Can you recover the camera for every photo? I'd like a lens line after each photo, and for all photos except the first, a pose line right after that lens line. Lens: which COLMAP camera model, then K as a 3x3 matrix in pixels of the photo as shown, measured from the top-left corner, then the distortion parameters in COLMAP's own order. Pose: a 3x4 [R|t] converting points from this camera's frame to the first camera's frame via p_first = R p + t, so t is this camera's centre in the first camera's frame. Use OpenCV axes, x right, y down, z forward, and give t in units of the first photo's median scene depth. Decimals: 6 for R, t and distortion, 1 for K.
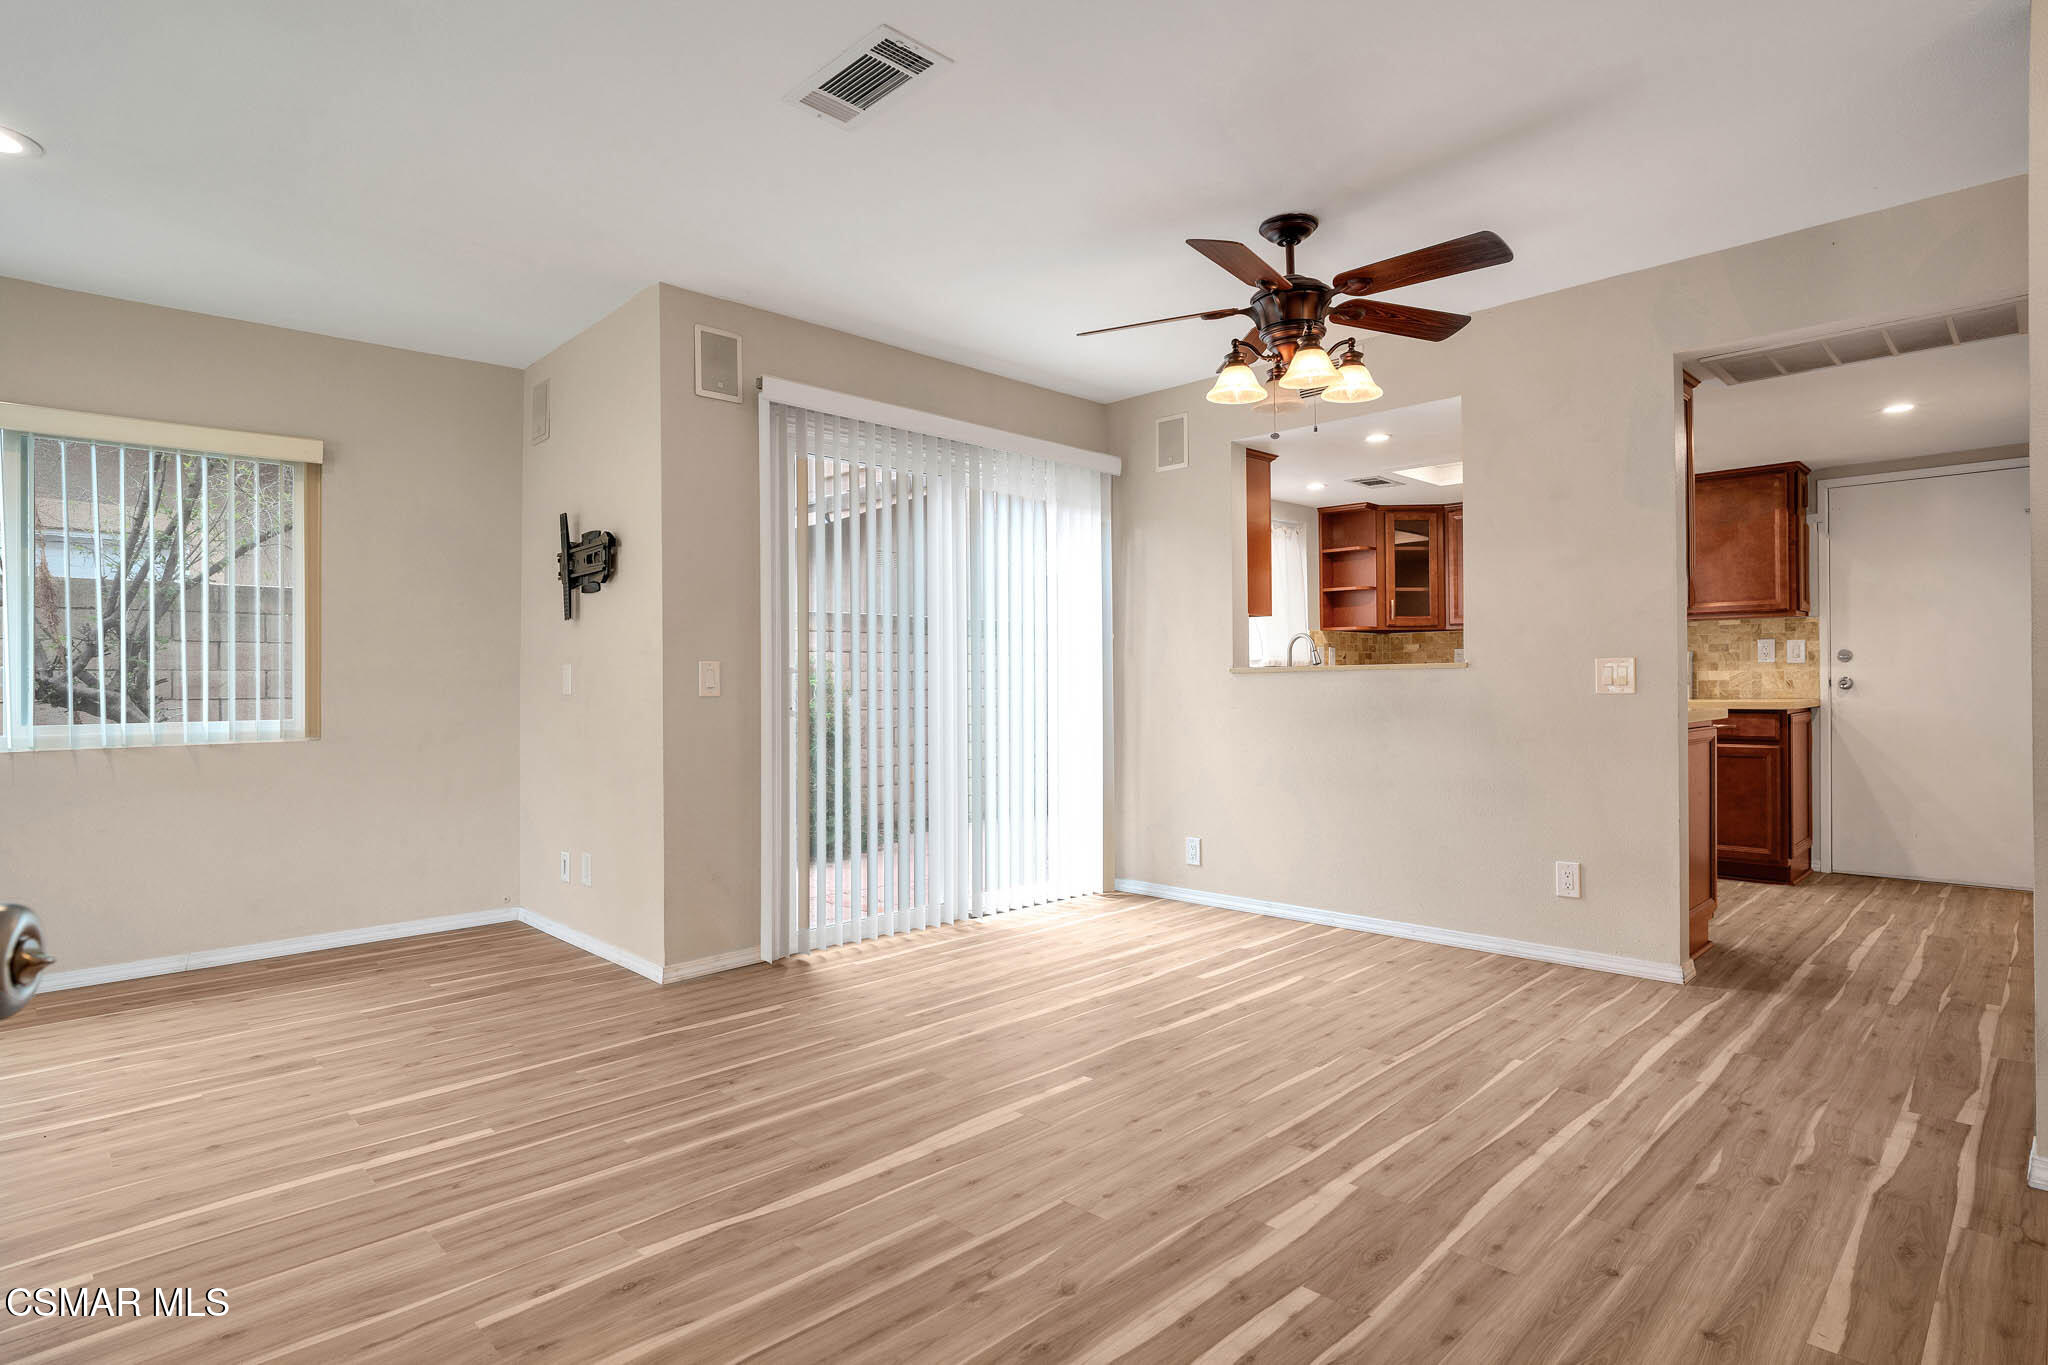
lens RADIAL K [[1059.7, 0, 1013.3], [0, 1059.7, 681.7], [0, 0, 1]] dist [-0.057483, 0.029874]
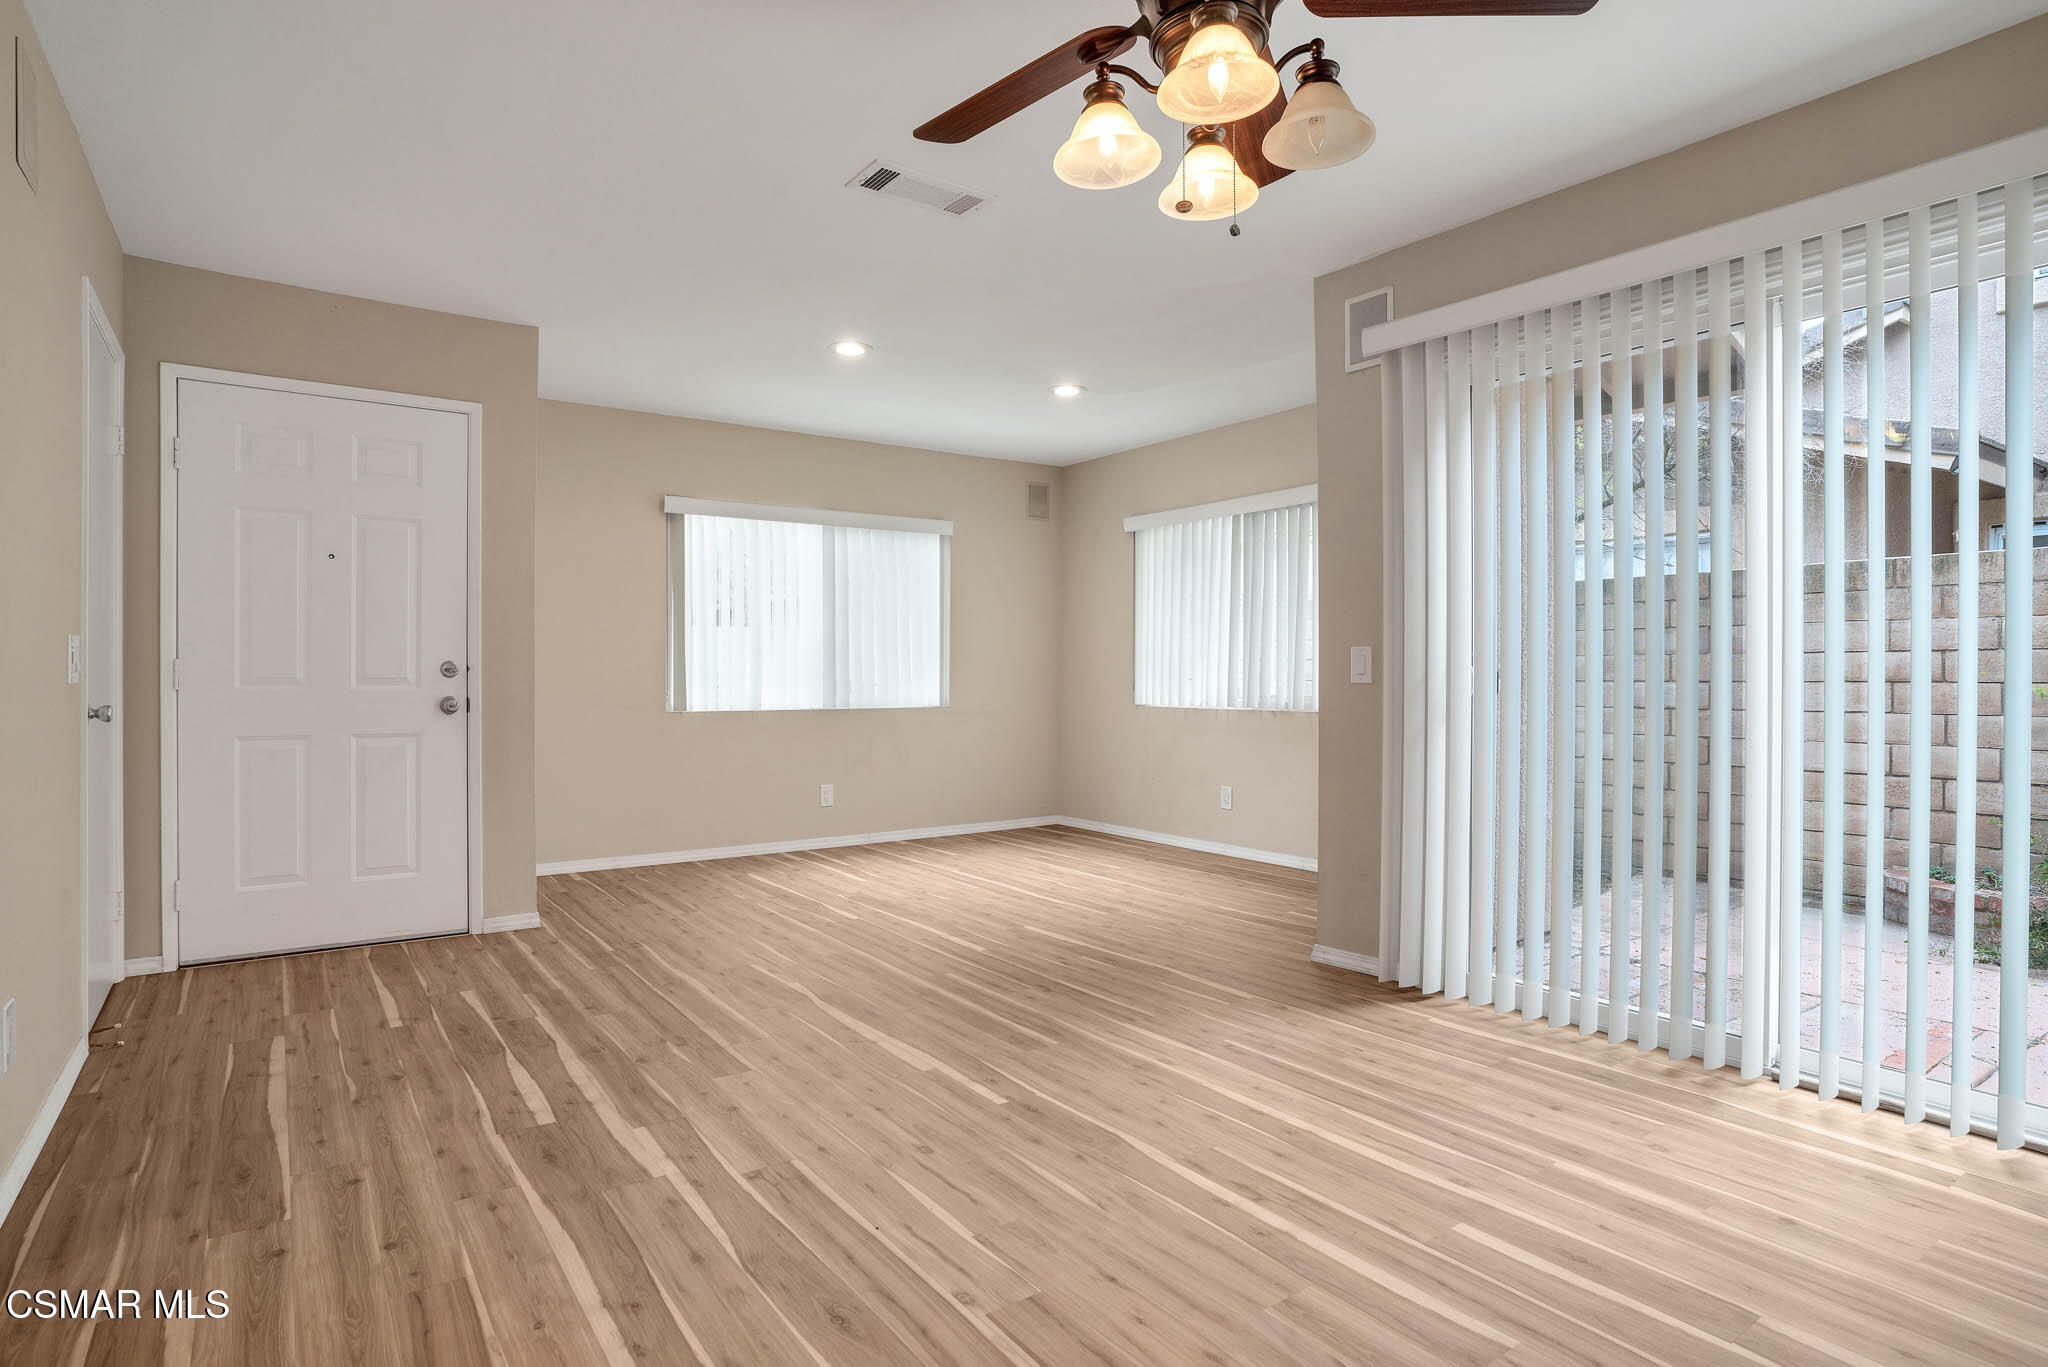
lens RADIAL K [[1075.1, 0, 1024.0], [0, 1075.1, 683.5], [0, 0, 1]] dist [-0.057730, 0.029232]
pose [[-0.150101, 0.016598, -0.988531, 0.861914], [0.004234, 0.999861, 0.016145, -0.002744], [0.988662, -0.001762, -0.150150, 1.018115]]
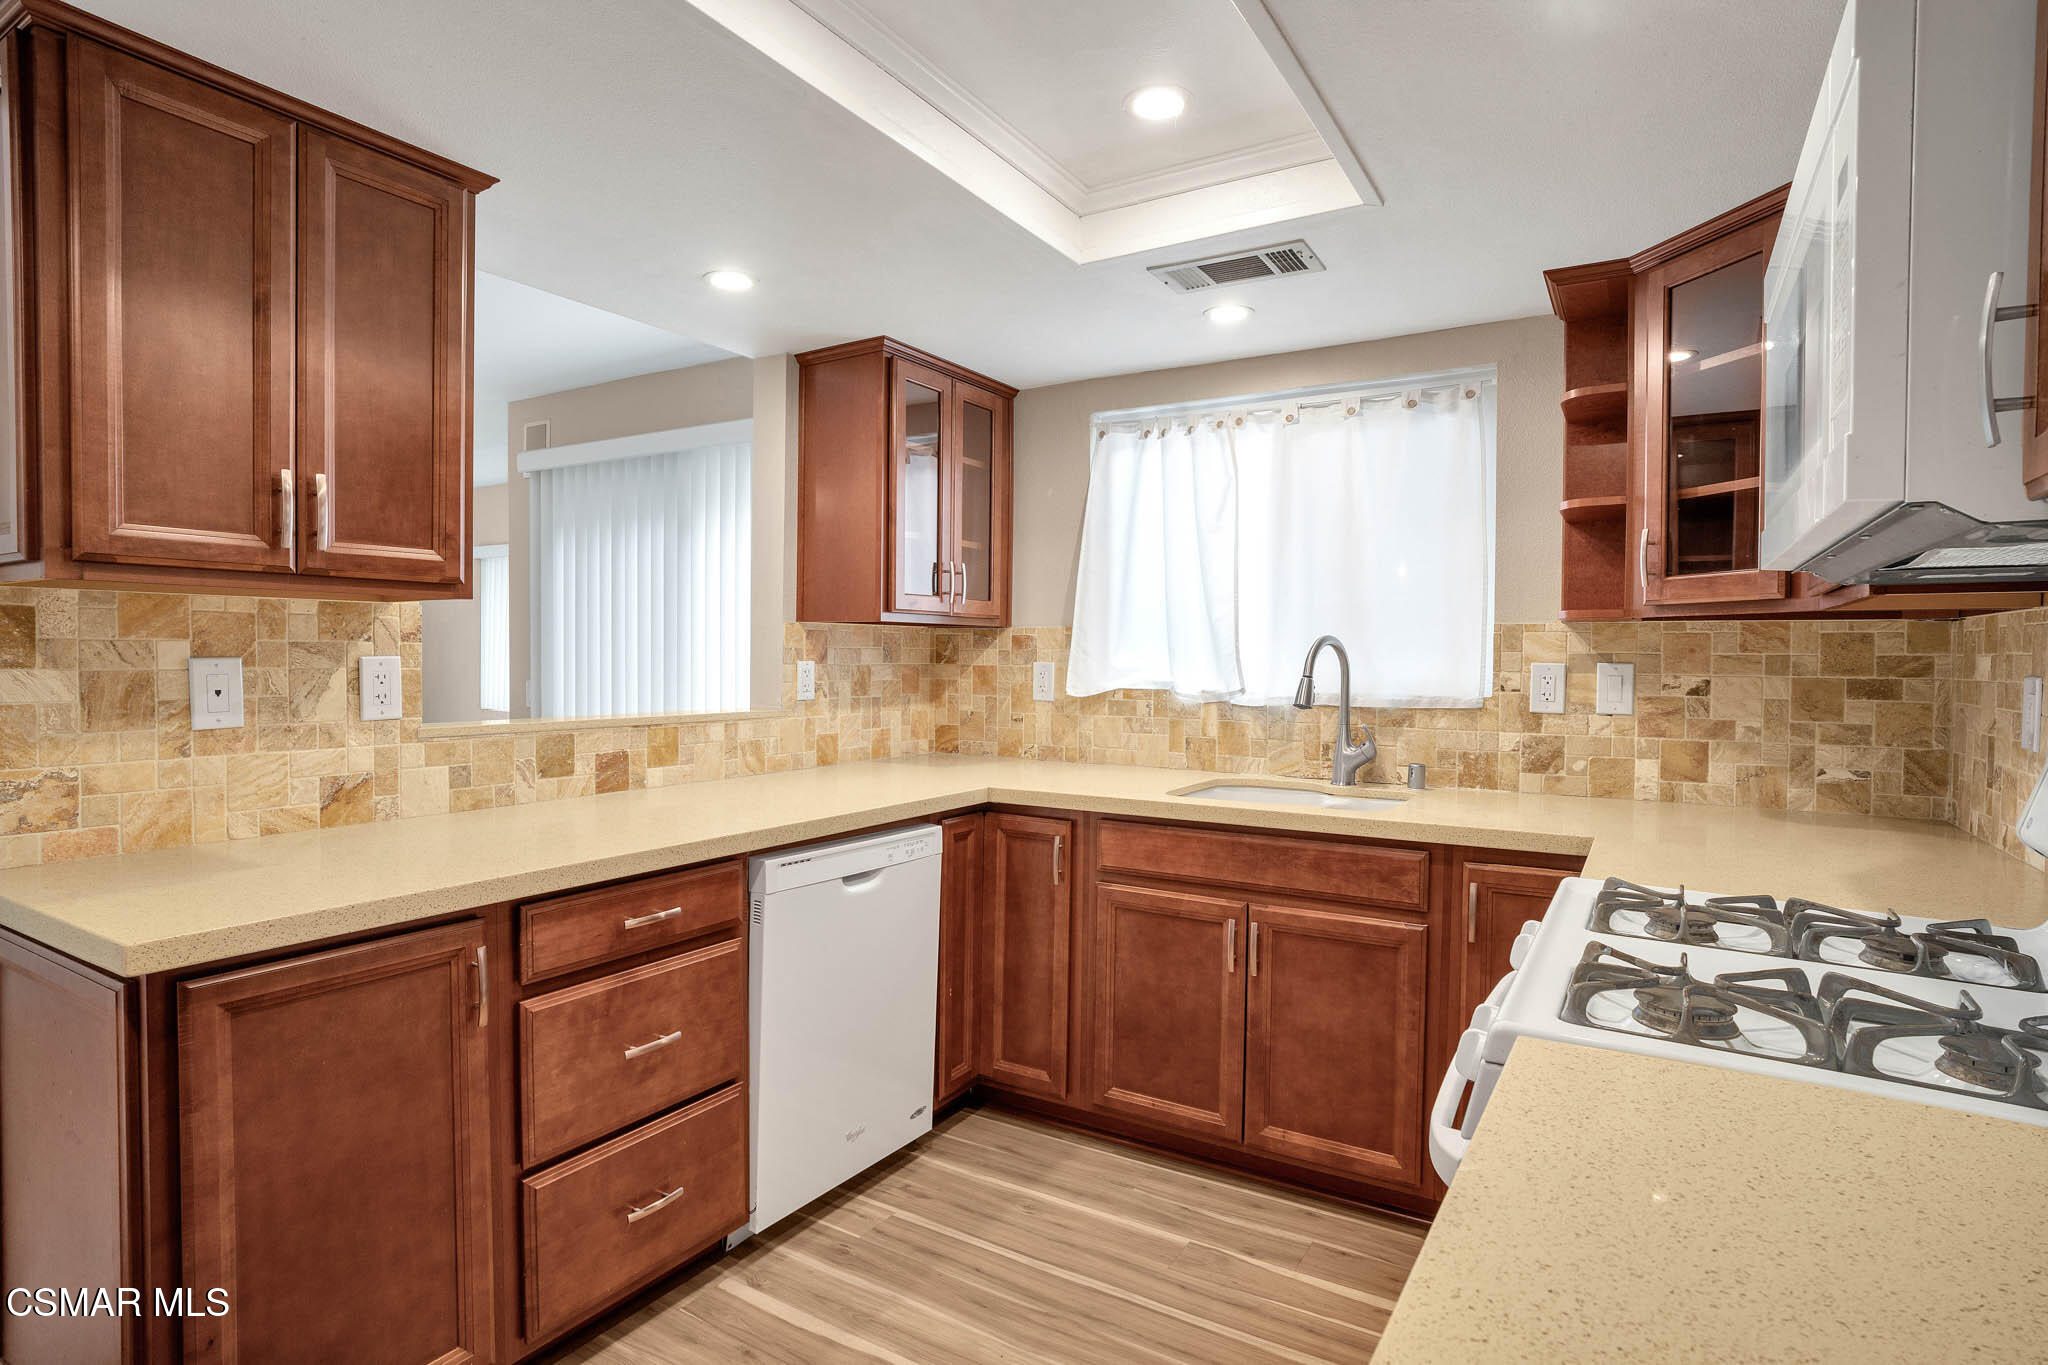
lens RADIAL K [[1059.7, 0, 1013.3], [0, 1059.7, 681.7], [0, 0, 1]] dist [-0.057483, 0.029874]
pose [[0.241308, 0.033899, -0.969856, 1.357985], [-0.009046, 0.999425, 0.032682, -0.080799], [0.970406, 0.000887, 0.241476, 1.542083]]
